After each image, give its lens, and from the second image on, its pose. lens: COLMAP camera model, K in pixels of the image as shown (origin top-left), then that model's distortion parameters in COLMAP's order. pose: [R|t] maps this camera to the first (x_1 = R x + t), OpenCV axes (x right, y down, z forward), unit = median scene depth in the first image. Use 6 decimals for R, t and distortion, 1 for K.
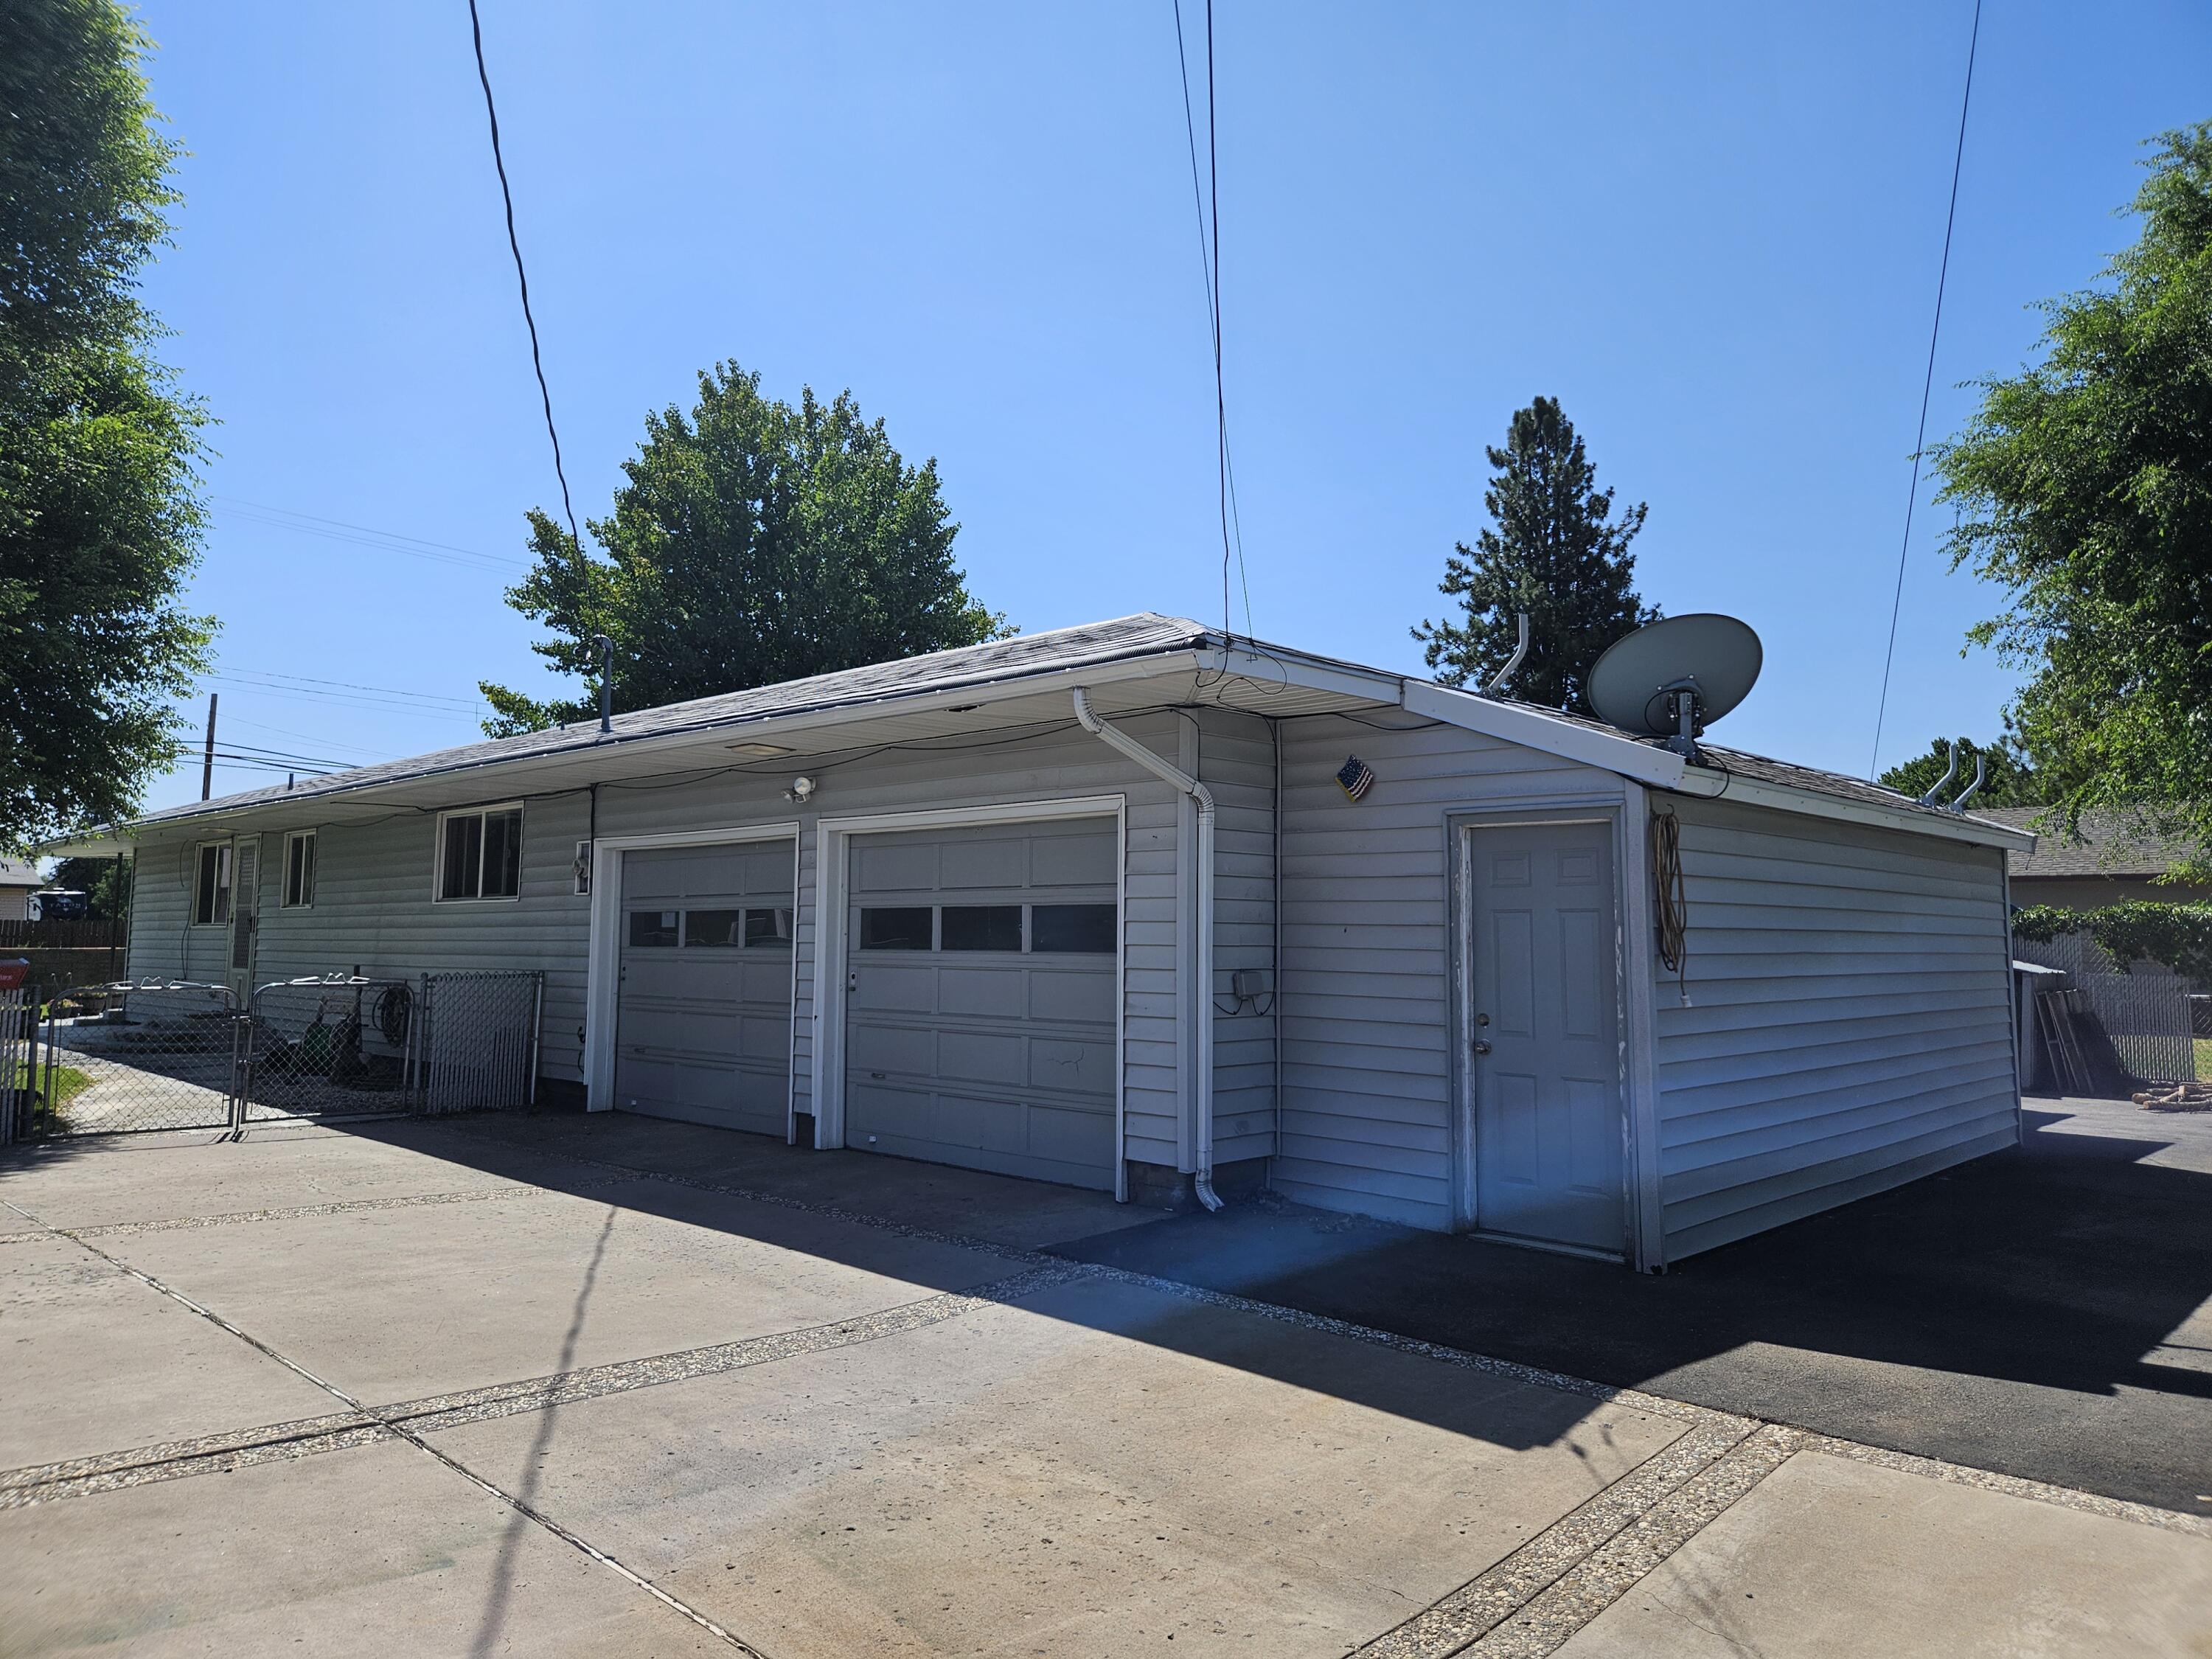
lens RADIAL K [[1474.5, 0, 1111.1], [0, 1474.5, 810.5], [0, 0, 1]] dist [0.073262, -0.046453]
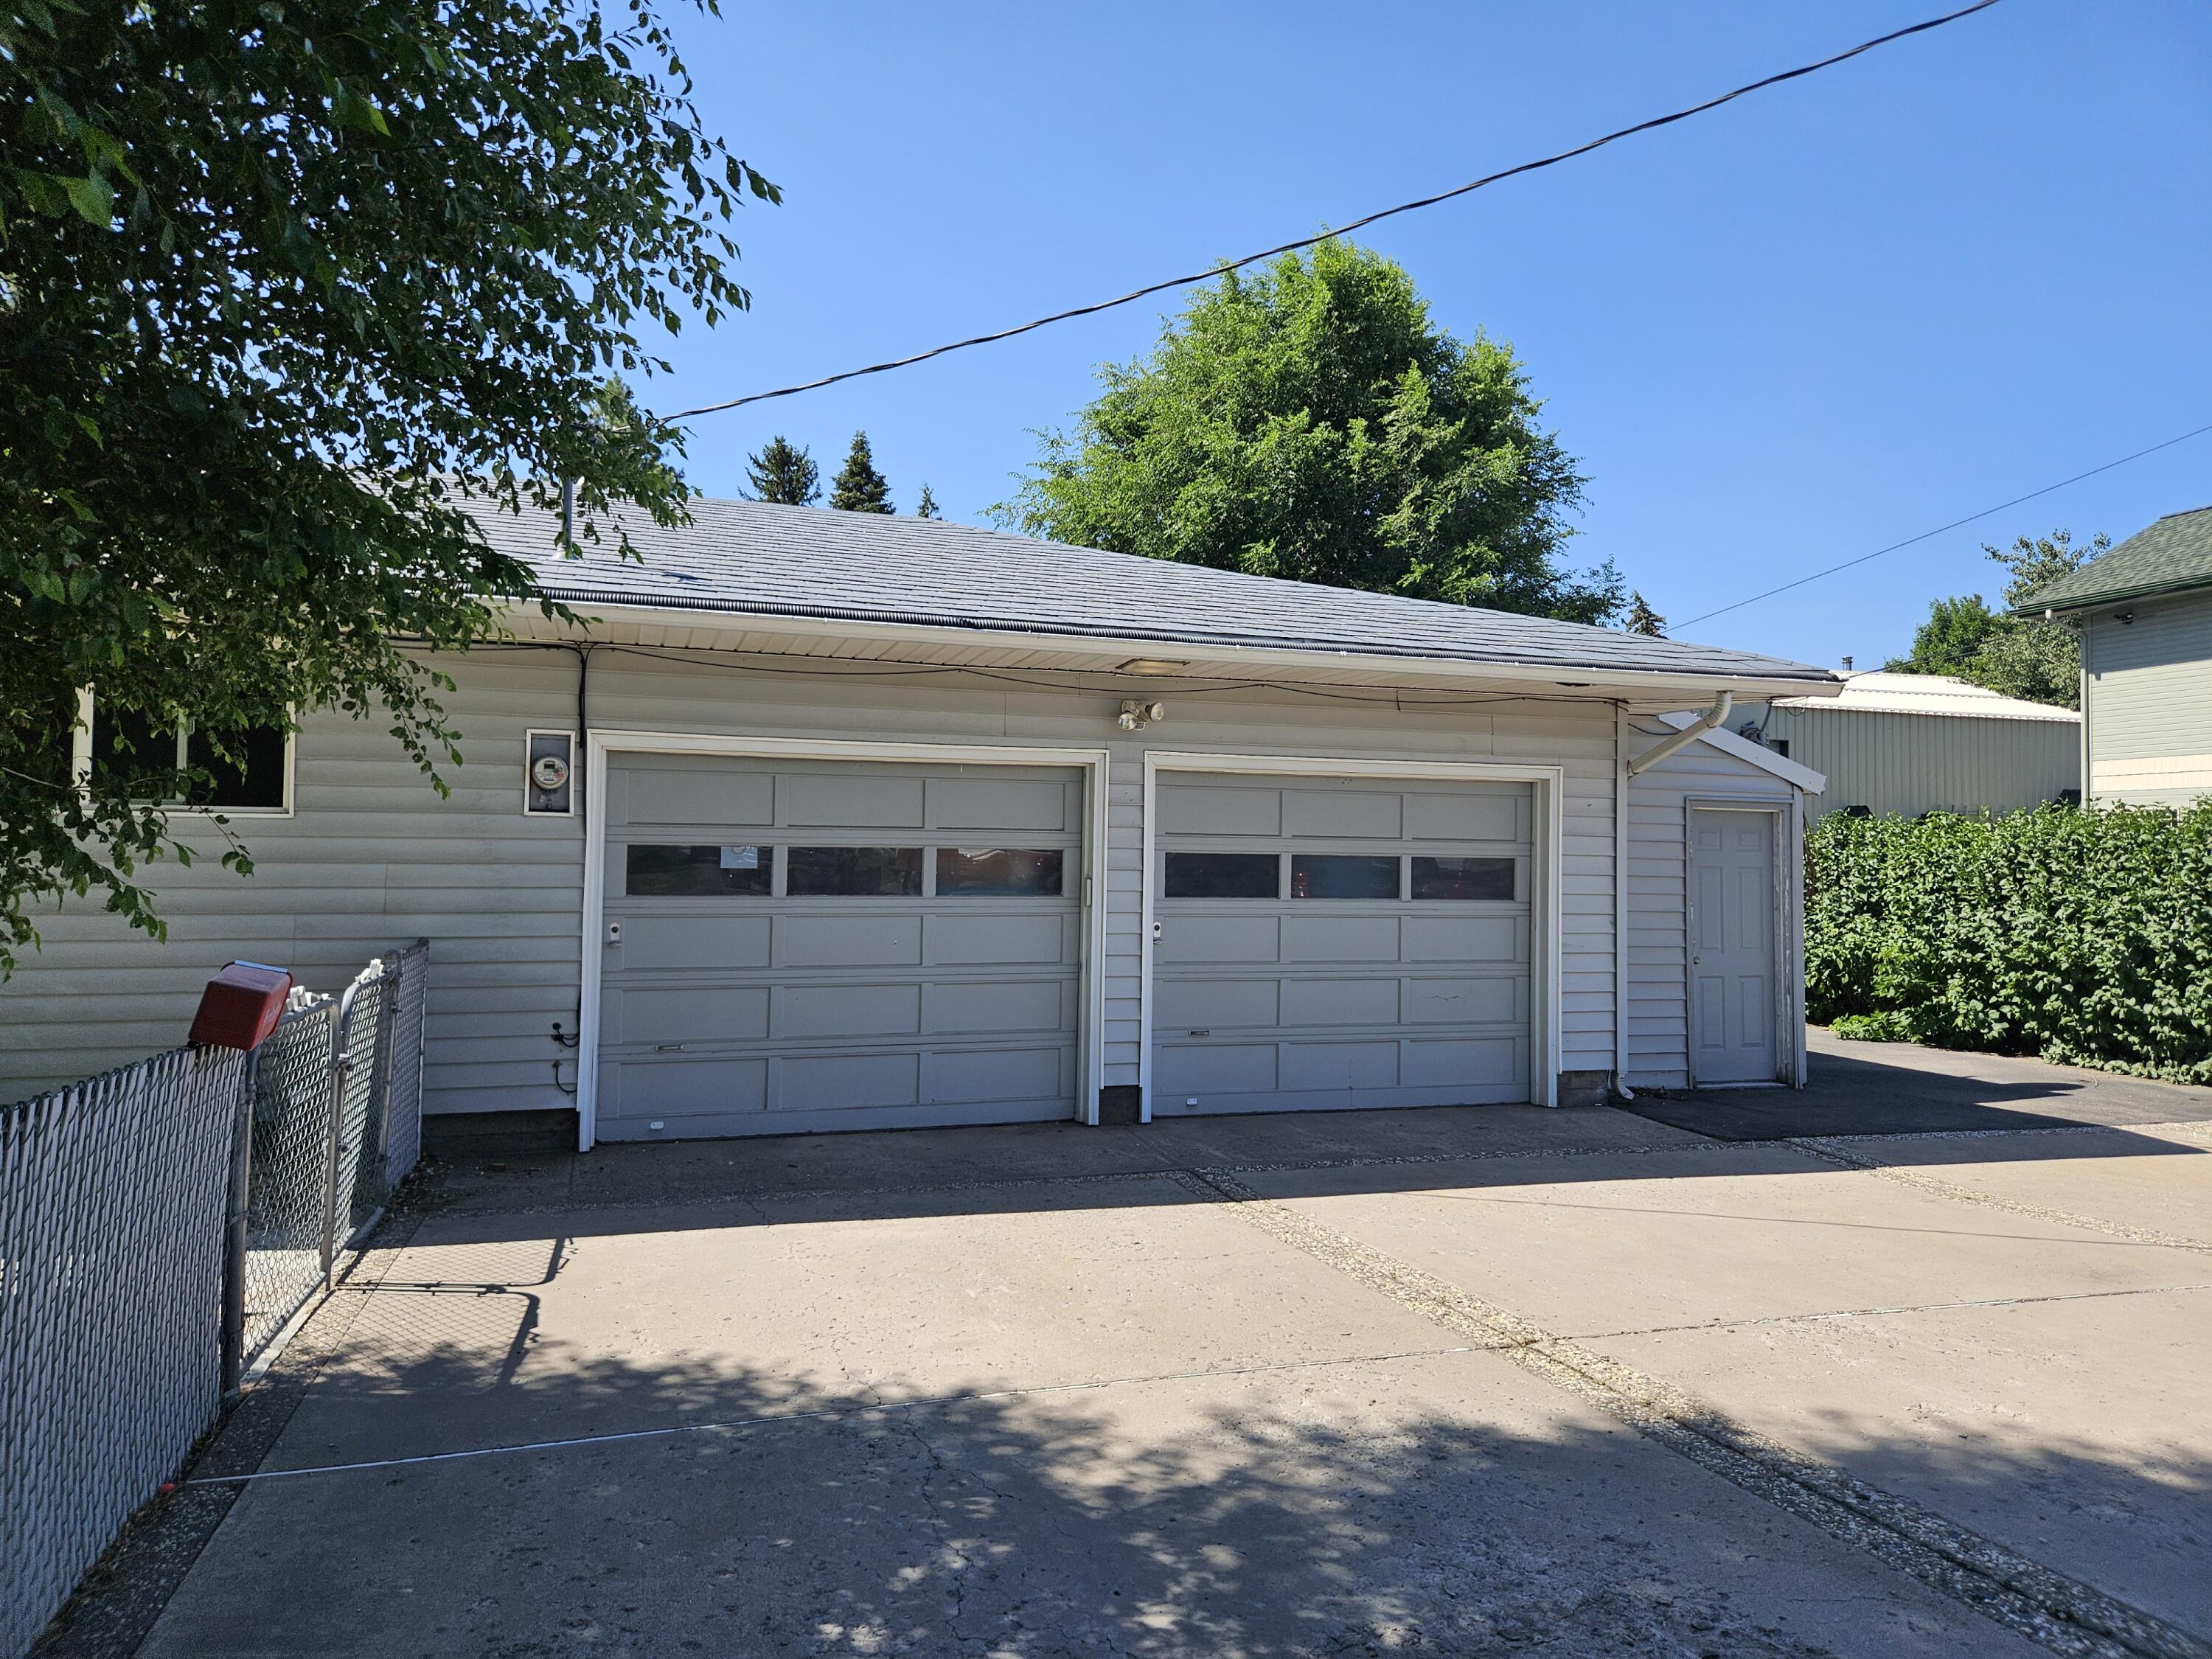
lens RADIAL K [[1474.5, 0, 1106.1], [0, 1474.5, 811.0], [0, 0, 1]] dist [0.073262, -0.046453]
pose [[0.470230, 0.031034, 0.881998, -0.830352], [-0.086424, 0.996197, 0.011024, 0.028861], [-0.878302, -0.081410, 0.471124, 0.516881]]
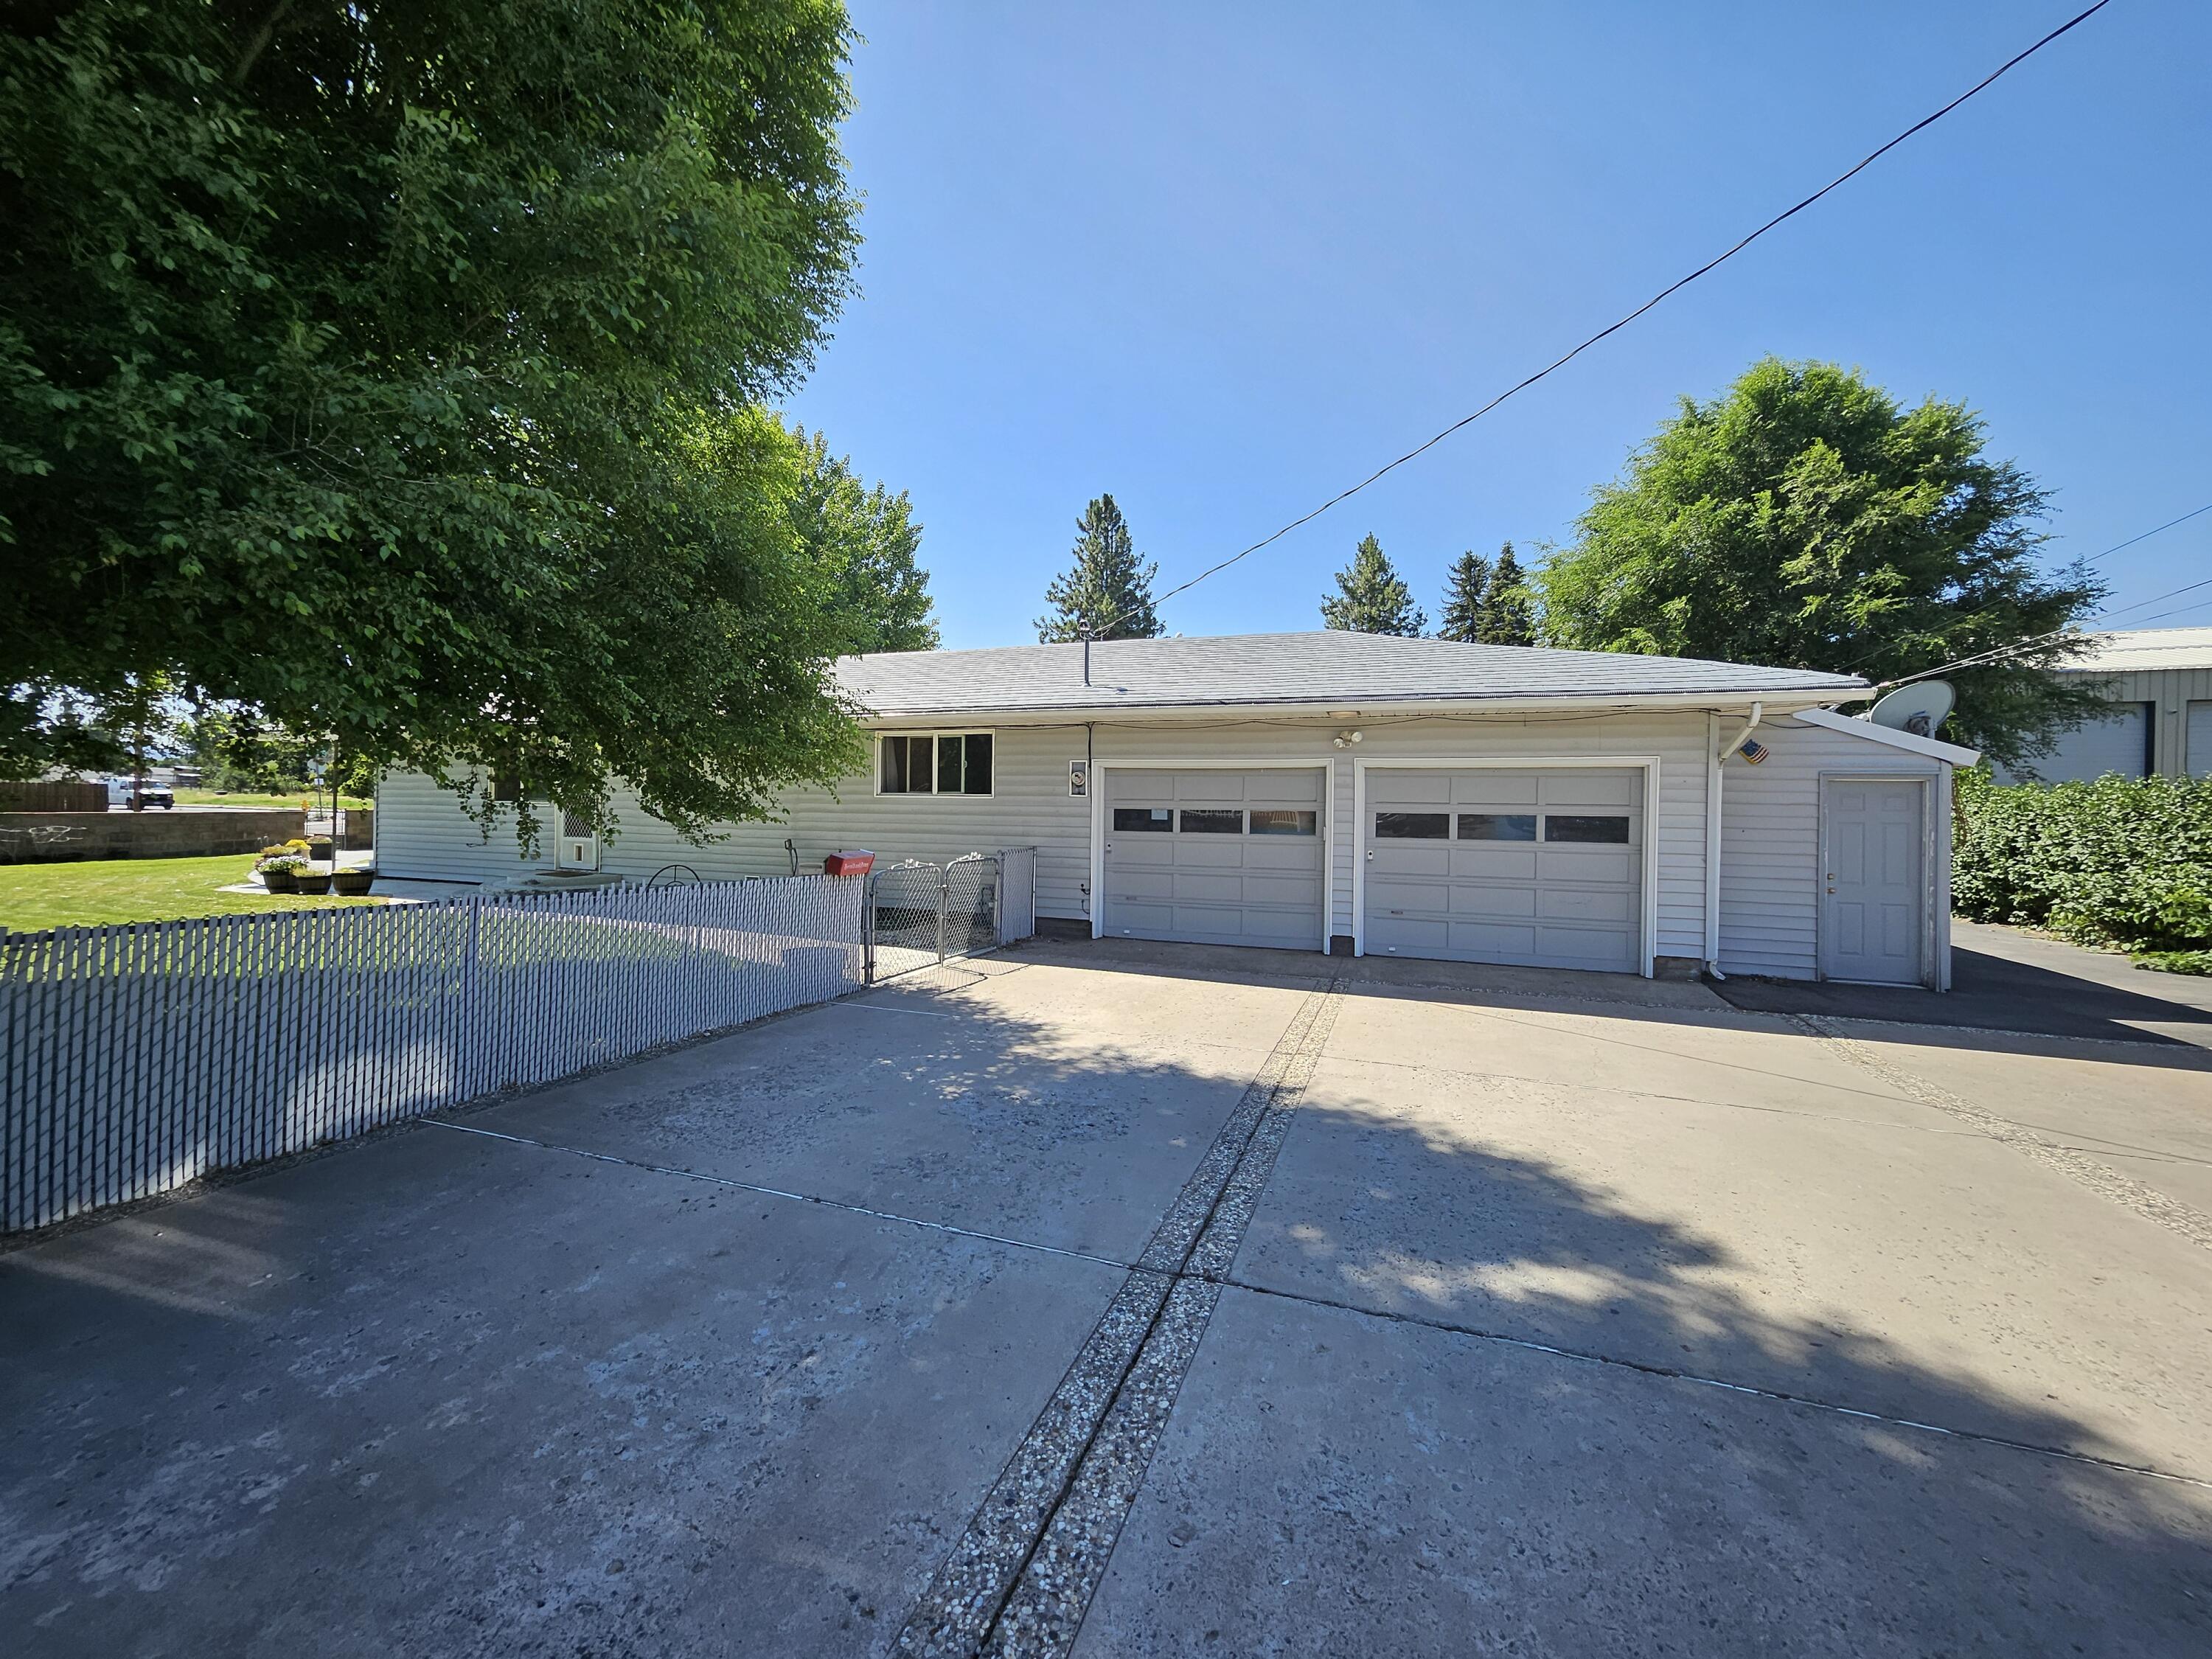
lens RADIAL K [[865.1, 0, 1103.9], [0, 865.1, 820.7], [0, 0, 1]] dist [-0.000237, -0.000070]
pose [[0.918038, -0.003383, 0.396477, -0.702719], [-0.041021, 0.993787, 0.103463, -0.010101], [-0.394364, -0.111247, 0.912196, 0.203817]]
